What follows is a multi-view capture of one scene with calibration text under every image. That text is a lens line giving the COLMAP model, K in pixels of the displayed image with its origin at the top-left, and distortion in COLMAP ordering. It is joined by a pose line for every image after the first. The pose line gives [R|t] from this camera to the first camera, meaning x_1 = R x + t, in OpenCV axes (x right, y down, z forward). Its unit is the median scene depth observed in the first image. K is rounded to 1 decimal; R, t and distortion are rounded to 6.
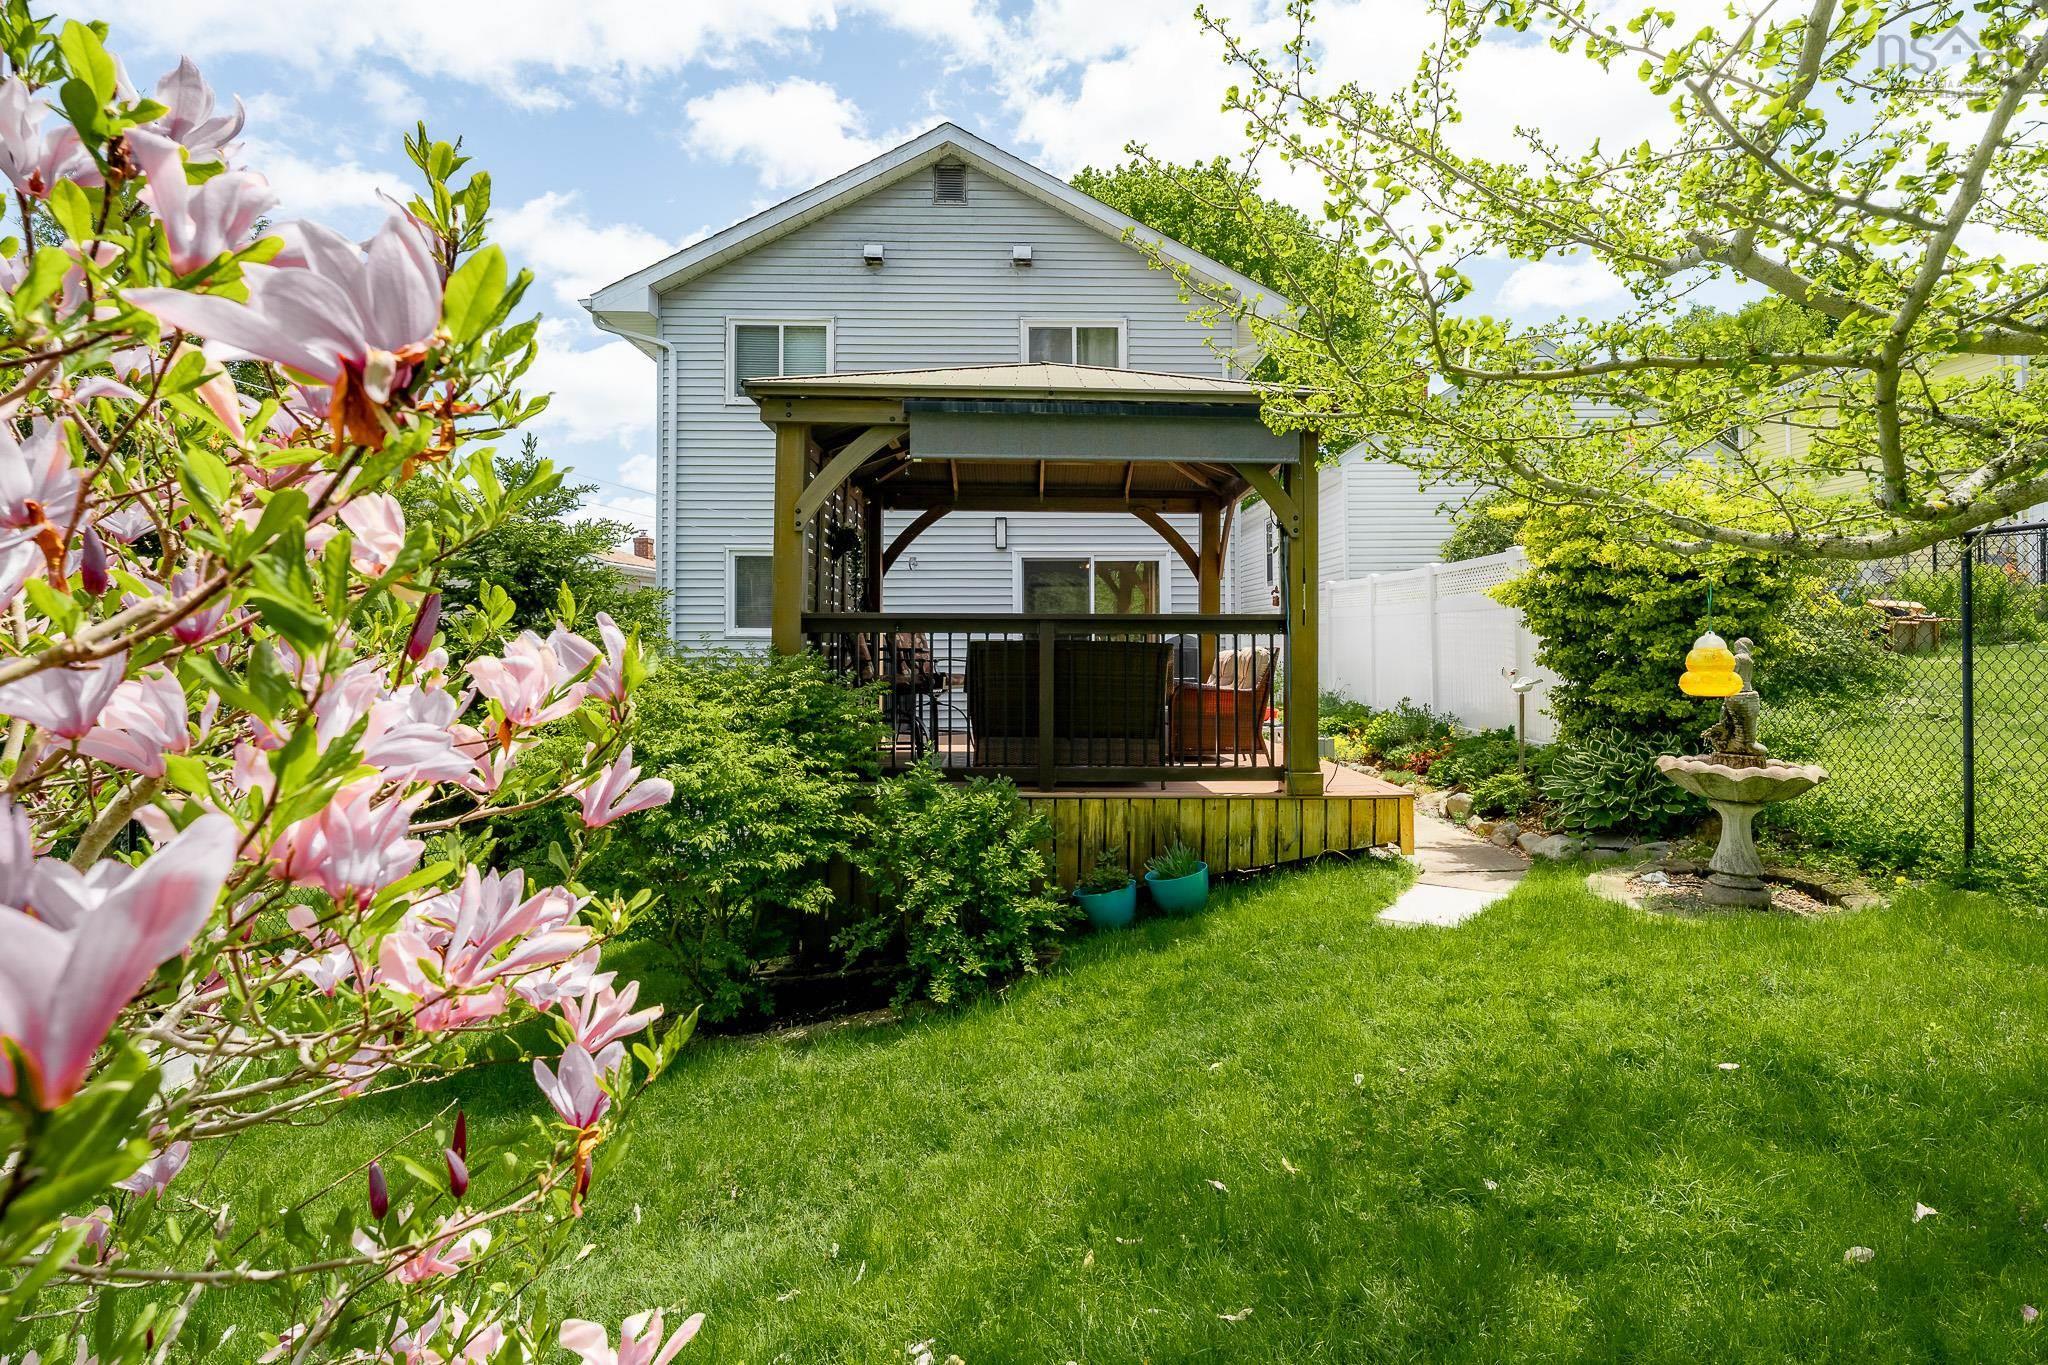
lens RADIAL K [[1010.2, 0, 1025.2], [0, 1010.2, 638.4], [0, 0, 1]] dist [-0.000743, -0.000127]
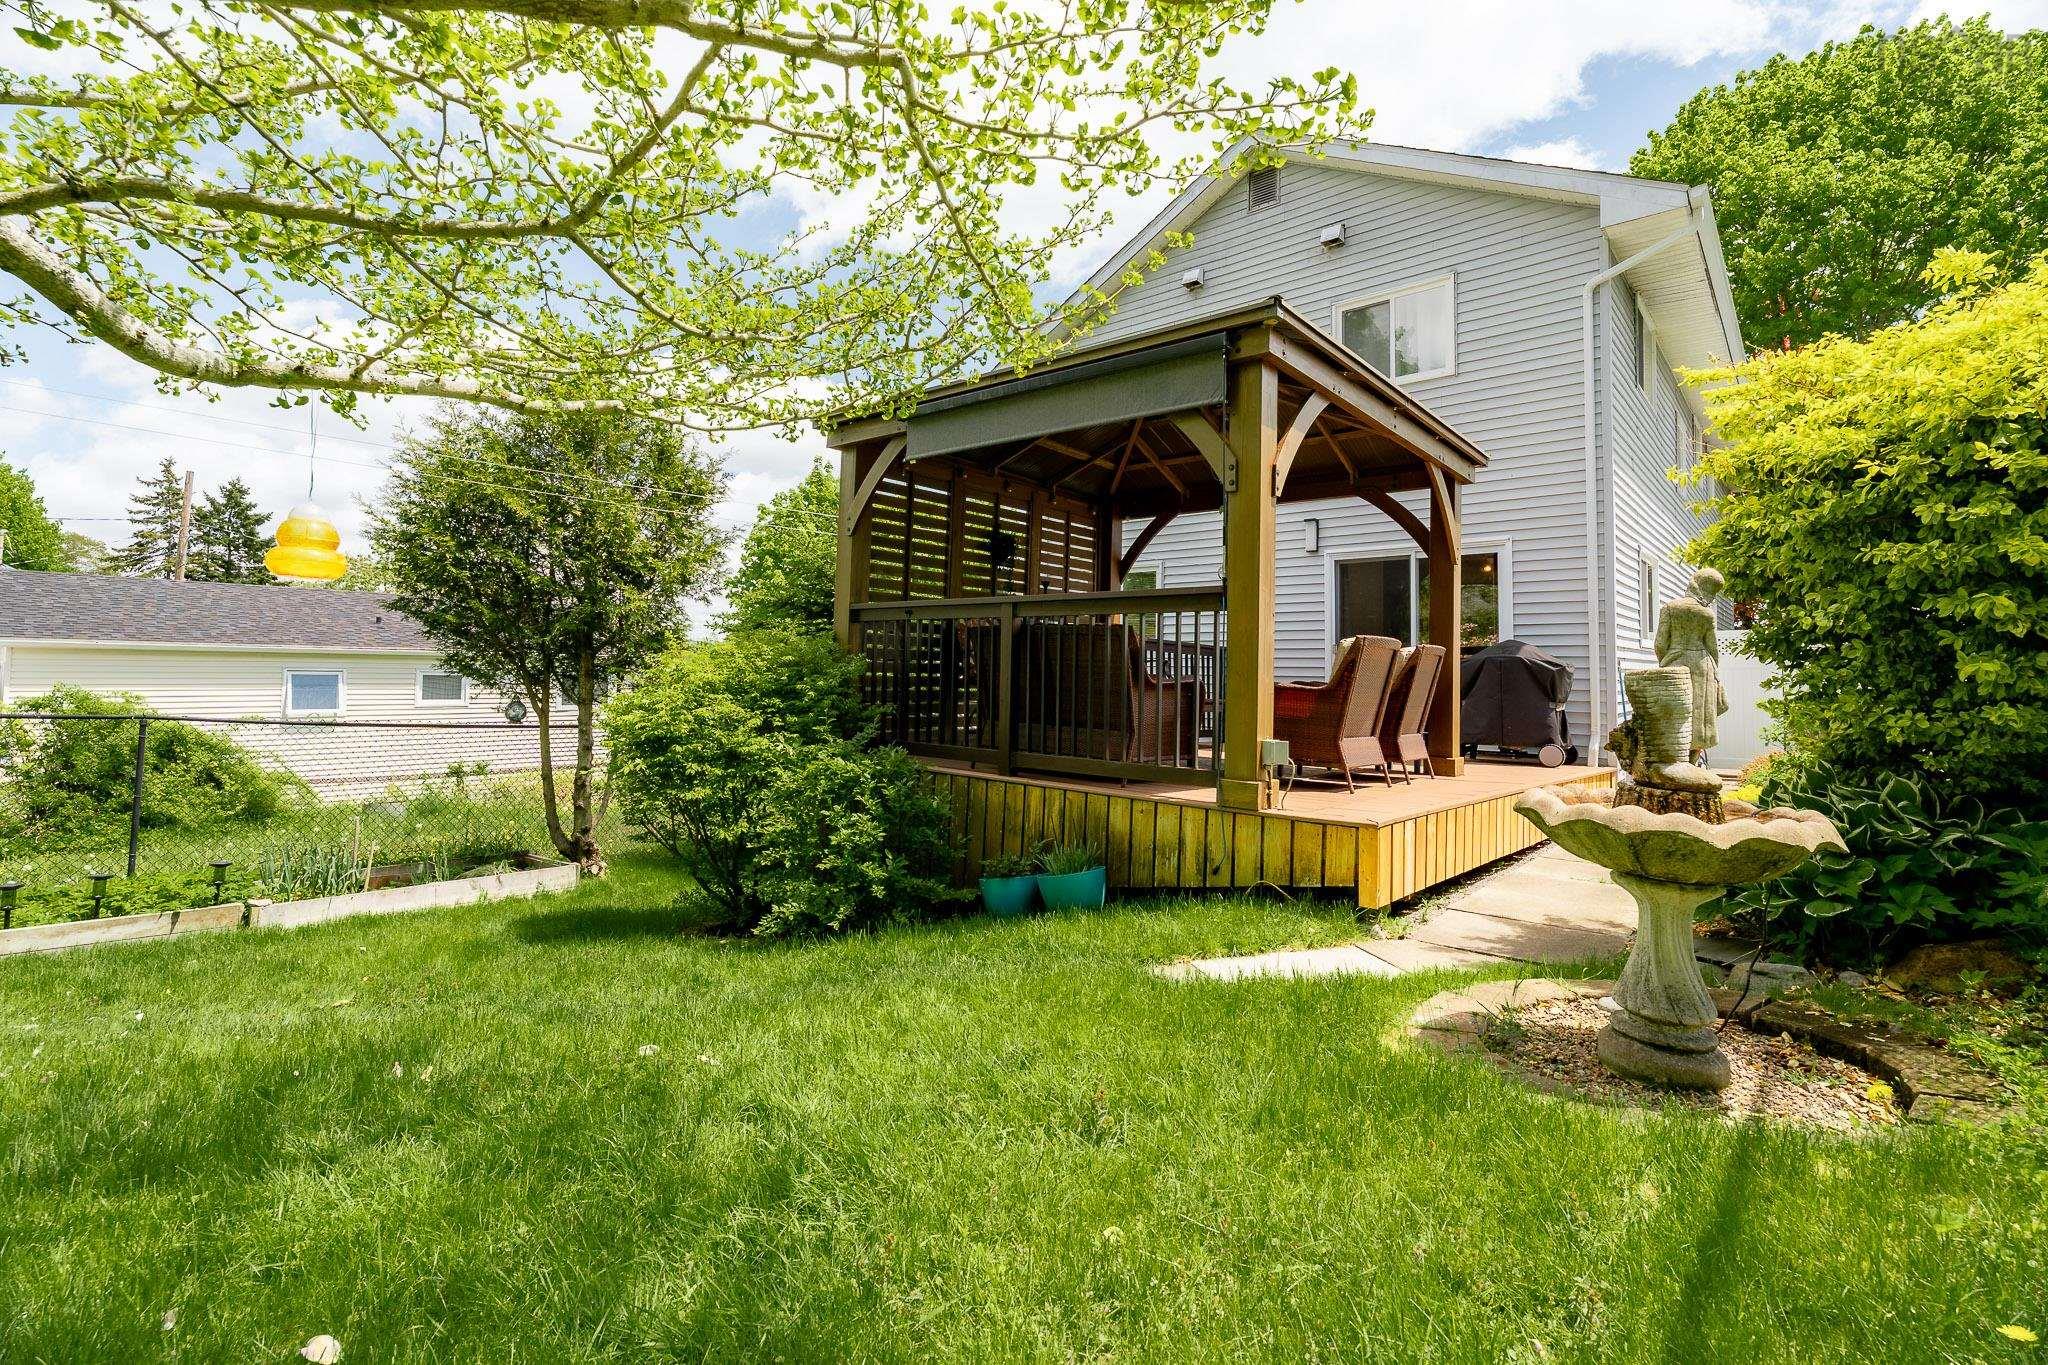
lens RADIAL K [[928.8, 0, 1046.4], [0, 928.8, 661.1], [0, 0, 1]] dist [0.001932, 0.000197]
pose [[0.742873, 0.004736, -0.669415, 0.656882], [-0.021230, 0.999639, -0.016487, 0.053632], [0.669095, 0.026460, 0.742705, 0.346200]]
